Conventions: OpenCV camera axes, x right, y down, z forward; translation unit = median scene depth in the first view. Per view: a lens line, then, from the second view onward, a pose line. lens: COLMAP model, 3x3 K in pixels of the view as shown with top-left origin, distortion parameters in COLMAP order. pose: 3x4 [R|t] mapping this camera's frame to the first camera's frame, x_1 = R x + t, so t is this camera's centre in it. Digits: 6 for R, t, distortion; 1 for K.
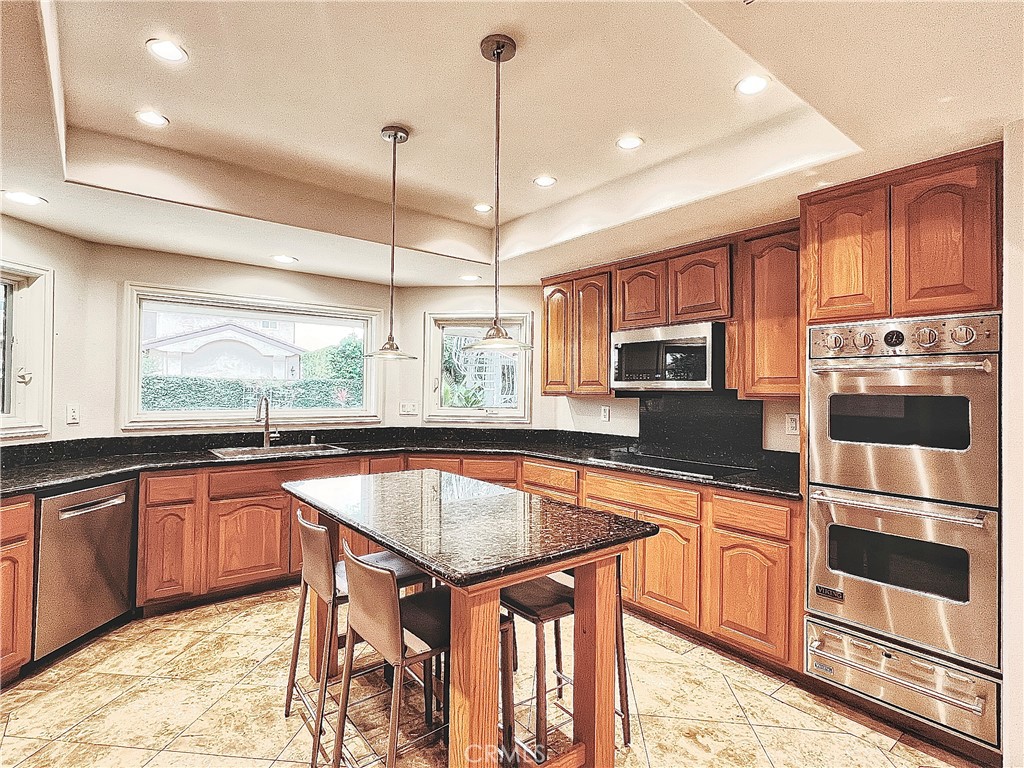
lens RADIAL K [[529.9, 0, 512.6], [0, 529.9, 382.7], [0, 0, 1]] dist [0.003504, -0.001355]
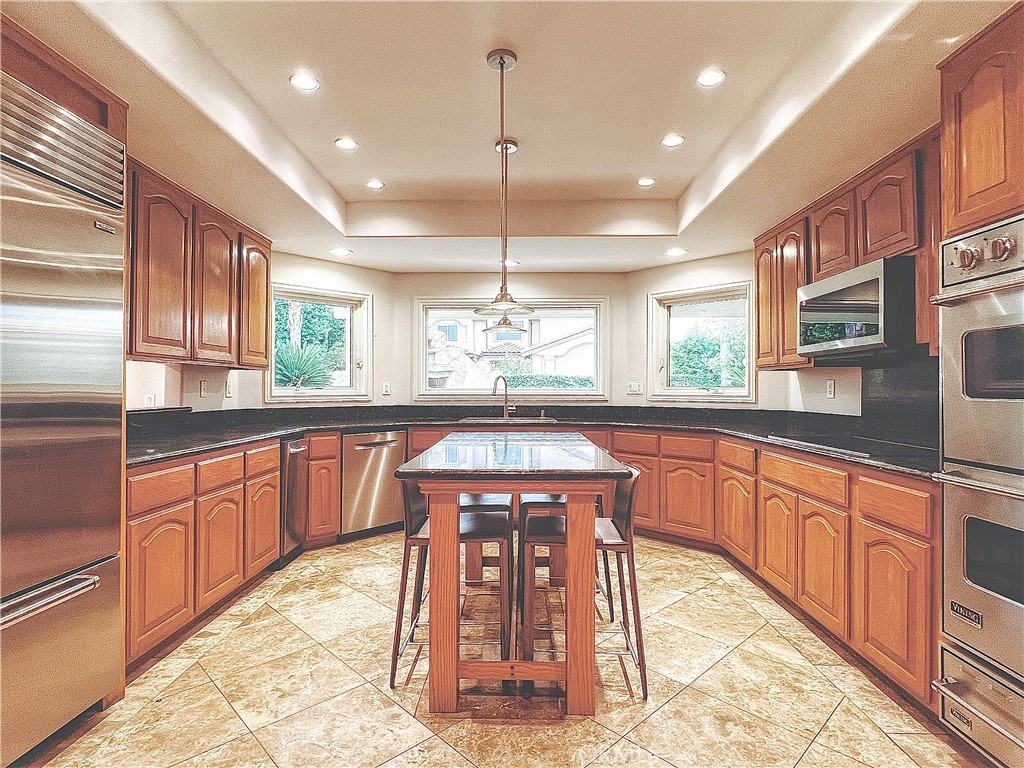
lens RADIAL K [[542.5, 0, 510.2], [0, 542.5, 384.7], [0, 0, 1]] dist [-0.003681, 0.000511]
pose [[0.768160, -0.015265, -0.640076, 0.395588], [0.016565, 0.999855, -0.003964, 0.055514], [0.640044, -0.007558, 0.768301, 0.038430]]
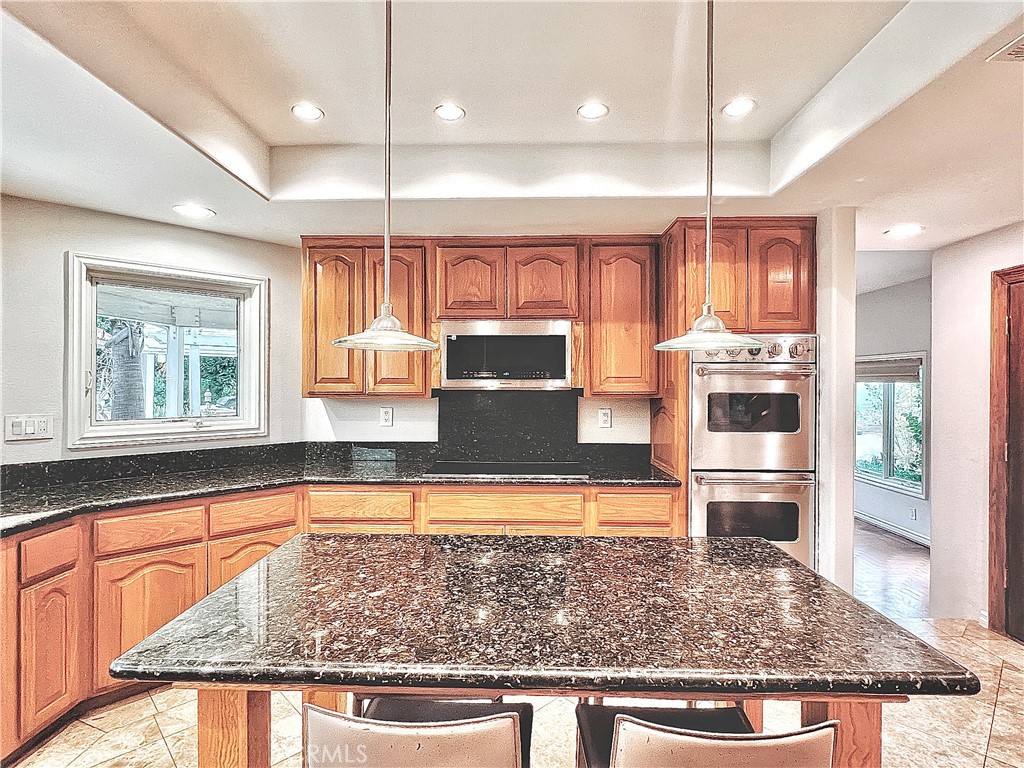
lens RADIAL K [[529.9, 0, 508.7], [0, 529.9, 383.3], [0, 0, 1]] dist [0.003504, -0.001355]
pose [[0.641219, -0.009641, 0.767297, -0.397008], [-0.006335, 0.999820, 0.017857, -0.011999], [-0.767332, -0.016311, 0.641043, 0.389181]]
